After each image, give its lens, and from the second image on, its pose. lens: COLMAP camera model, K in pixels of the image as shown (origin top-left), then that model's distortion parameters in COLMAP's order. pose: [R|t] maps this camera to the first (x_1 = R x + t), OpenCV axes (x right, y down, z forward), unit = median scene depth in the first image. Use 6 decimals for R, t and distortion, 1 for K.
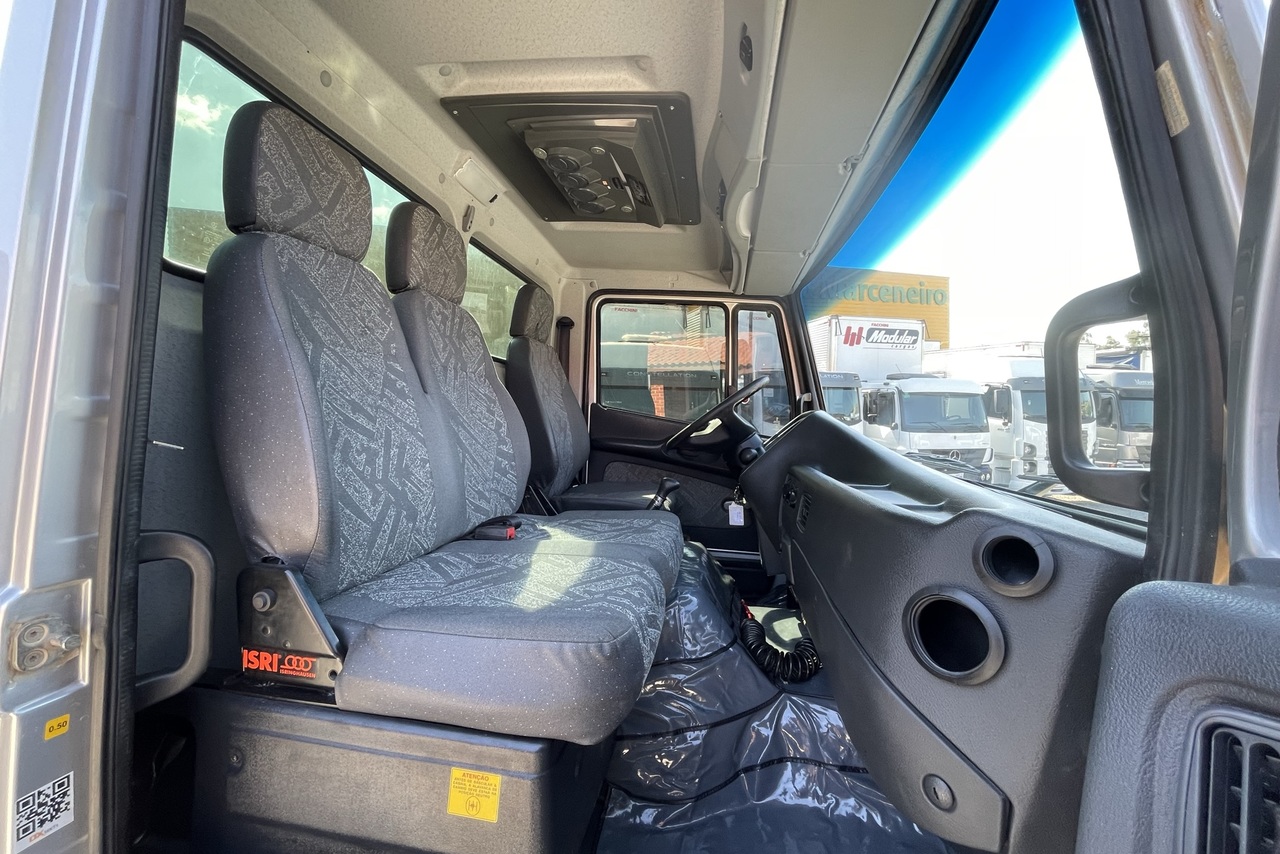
lens RADIAL K [[497.2, 0, 642.7], [0, 497.2, 410.4], [0, 0, 1]] dist [-0.001383, -0.000129]
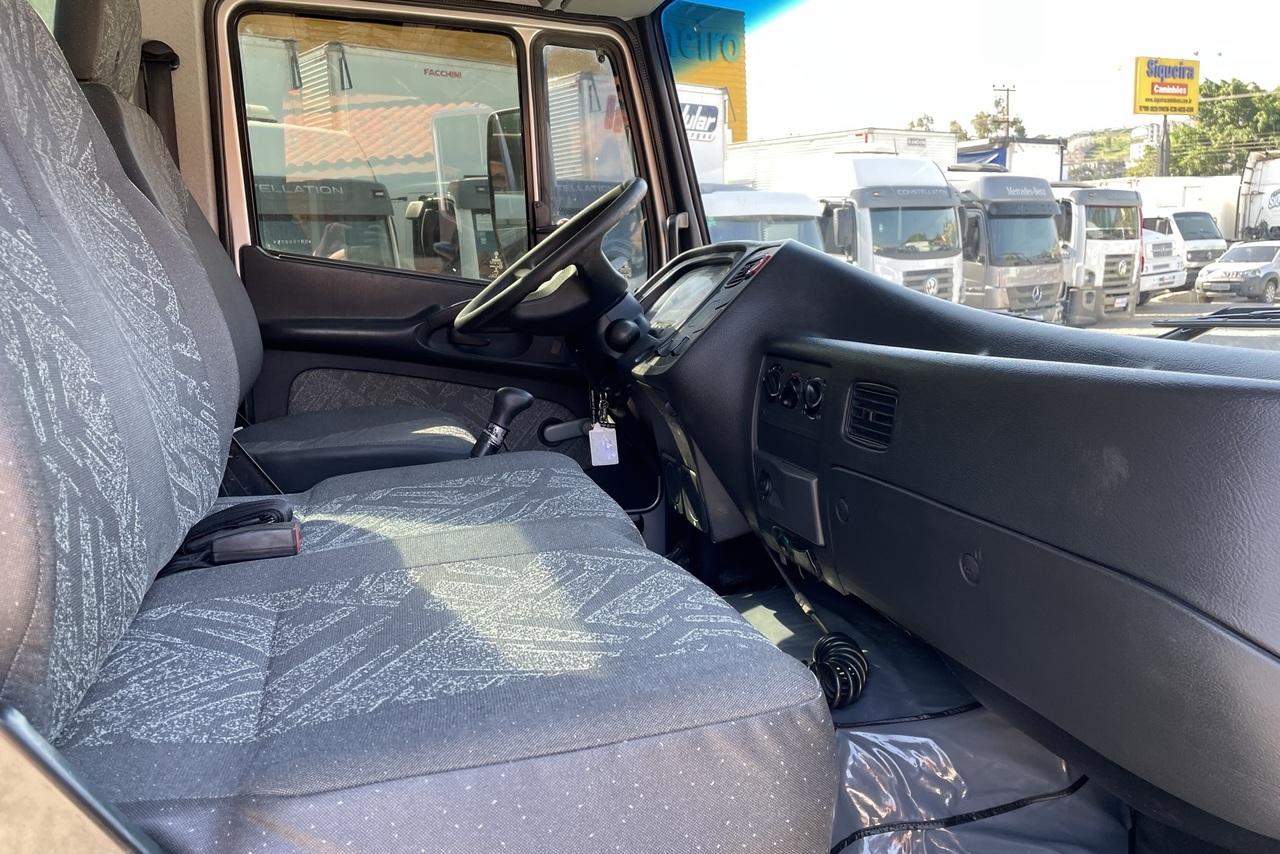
lens RADIAL K [[942.4, 0, 633.5], [0, 942.4, 402.0], [0, 0, 1]] dist [0.082928, -0.105148]
pose [[0.914537, -0.101161, 0.391648, -0.181029], [0.041914, 0.986711, 0.156988, 0.006226], [-0.402324, -0.127156, 0.906624, 0.079124]]
